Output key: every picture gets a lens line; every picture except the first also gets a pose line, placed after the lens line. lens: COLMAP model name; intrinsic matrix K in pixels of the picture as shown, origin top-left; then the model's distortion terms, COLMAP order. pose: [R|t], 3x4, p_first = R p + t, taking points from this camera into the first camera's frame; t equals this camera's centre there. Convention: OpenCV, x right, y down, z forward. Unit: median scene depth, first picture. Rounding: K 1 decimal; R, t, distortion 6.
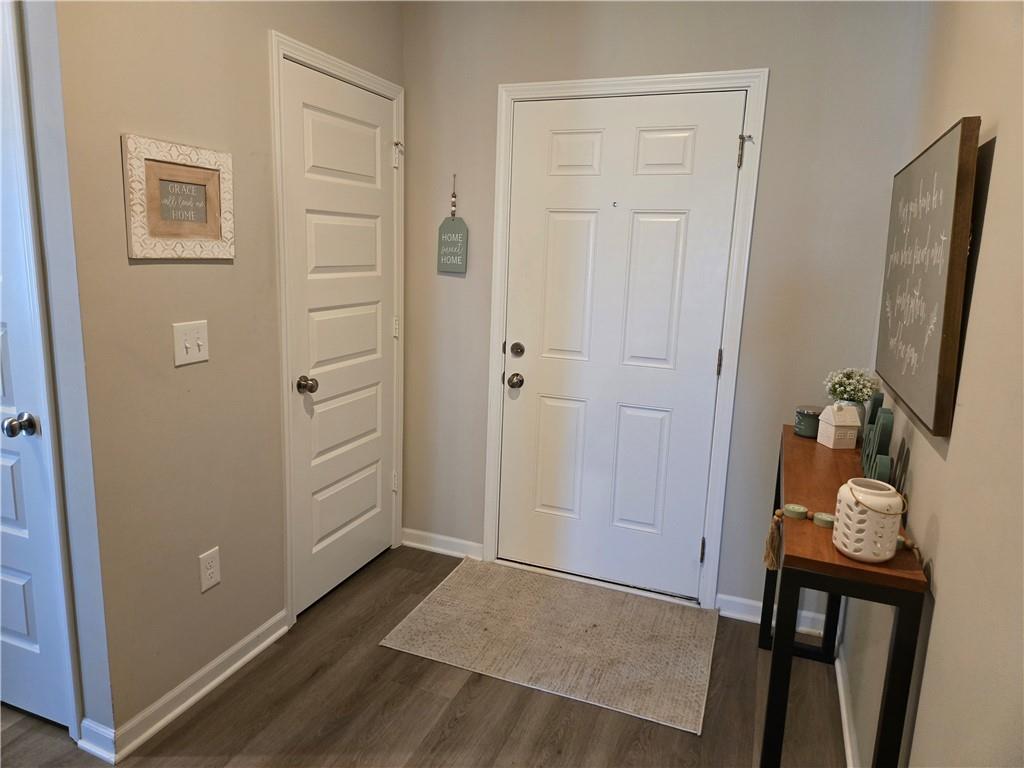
lens RADIAL K [[684.8, 0, 513.0], [0, 684.8, 376.6], [0, 0, 1]] dist [0.075305, -0.073494]
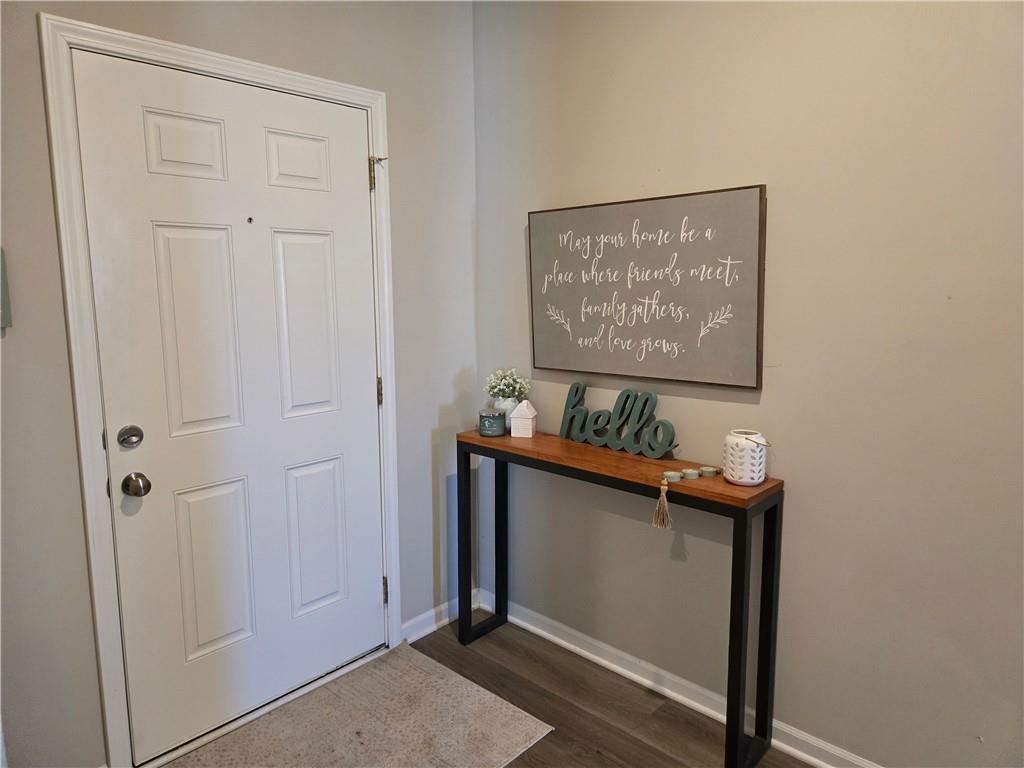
lens RADIAL K [[684.8, 0, 513.0], [0, 684.8, 376.6], [0, 0, 1]] dist [0.075305, -0.073494]
pose [[0.358189, -0.172030, 0.917664, -0.485814], [0.187753, 0.976072, 0.109695, -0.105789], [-0.914576, 0.133003, 0.381917, 0.444862]]
